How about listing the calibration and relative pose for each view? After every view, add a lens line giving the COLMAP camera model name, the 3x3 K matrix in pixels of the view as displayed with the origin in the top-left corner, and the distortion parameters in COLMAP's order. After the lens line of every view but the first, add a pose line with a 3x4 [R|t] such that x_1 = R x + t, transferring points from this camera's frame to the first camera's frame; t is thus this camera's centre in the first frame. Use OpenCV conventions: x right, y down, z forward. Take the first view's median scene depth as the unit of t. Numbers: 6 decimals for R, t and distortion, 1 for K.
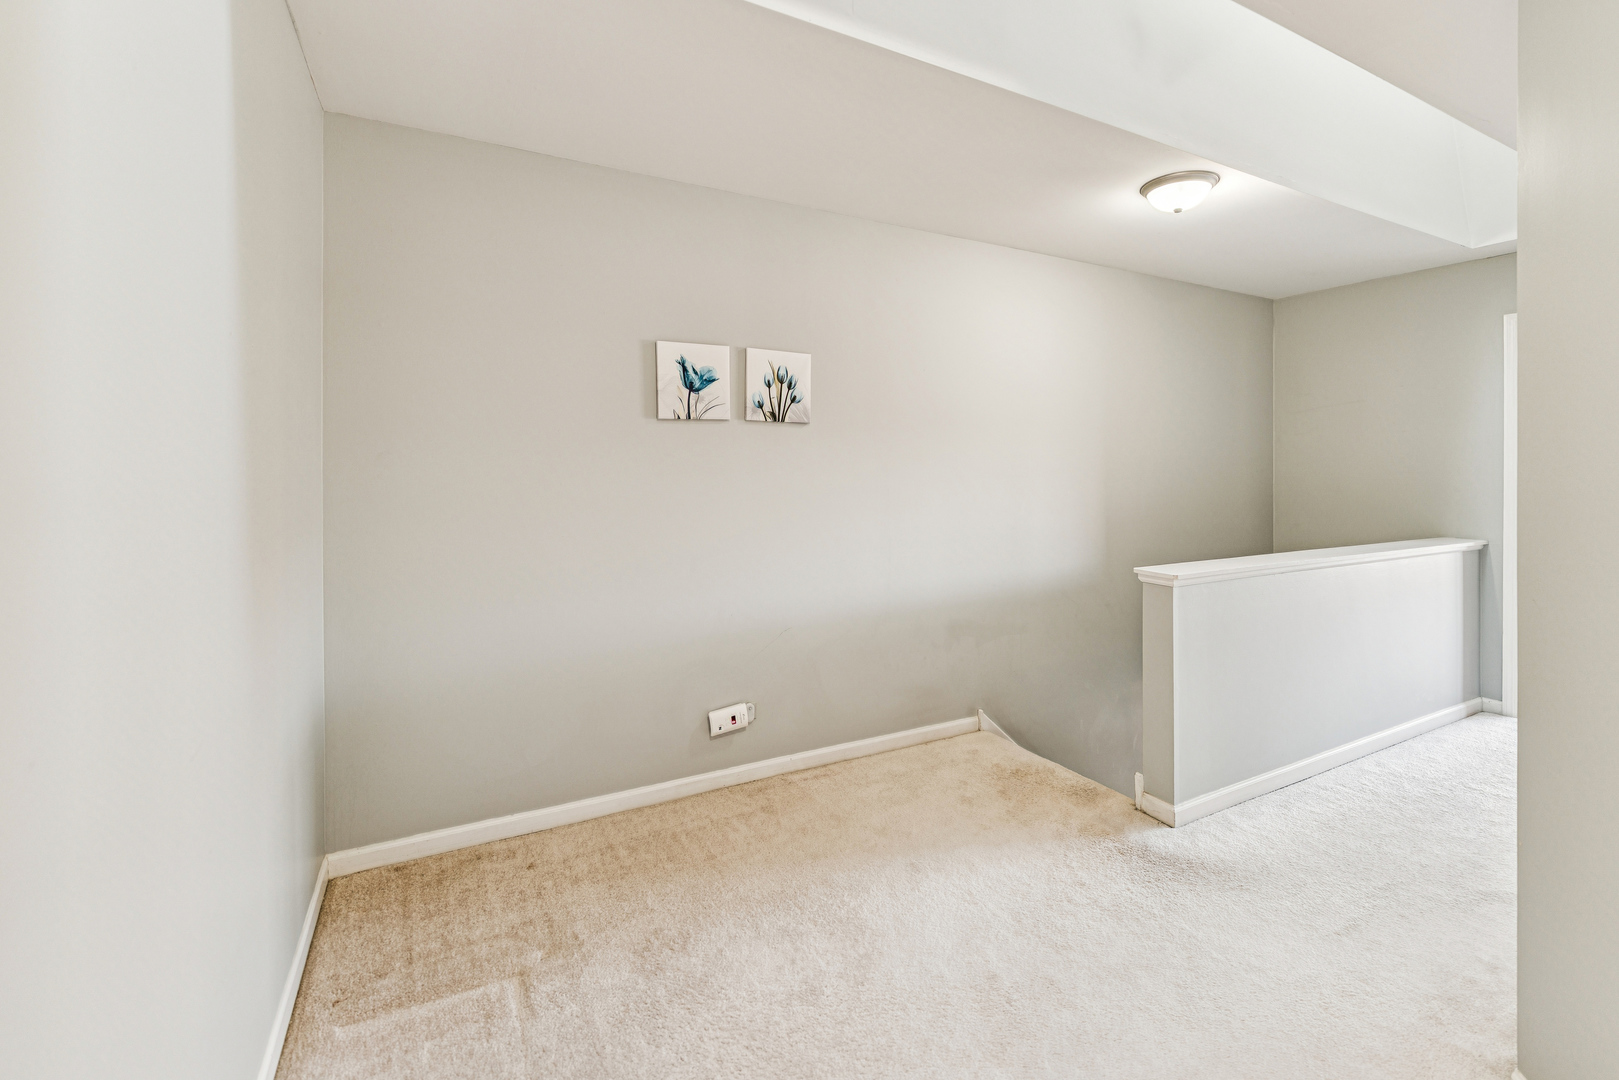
lens RADIAL K [[677.6, 0, 805.7], [0, 677.6, 445.8], [0, 0, 1]] dist [-0.000817, -0.000219]
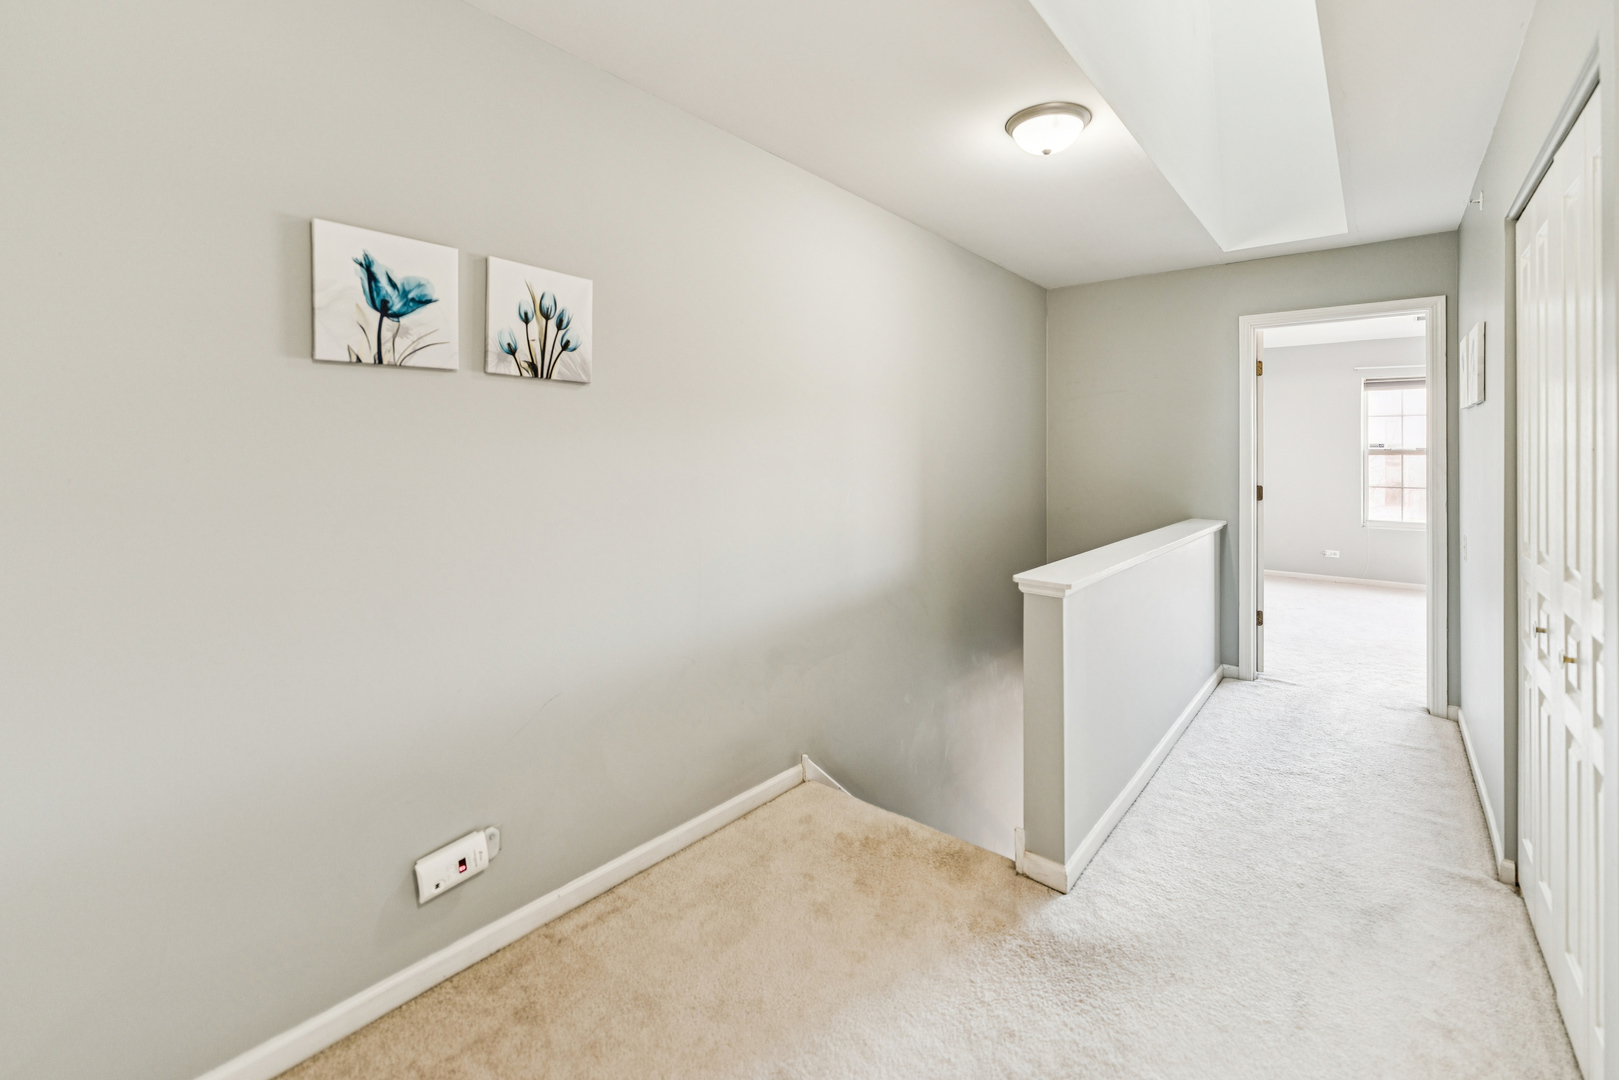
lens RADIAL K [[677.6, 0, 805.7], [0, 677.6, 445.8], [0, 0, 1]] dist [-0.000817, -0.000219]
pose [[0.927946, 0.009663, 0.372591, -0.049110], [-0.018997, 0.999591, 0.021388, 0.010942], [-0.372231, -0.026925, 0.927749, 0.323769]]
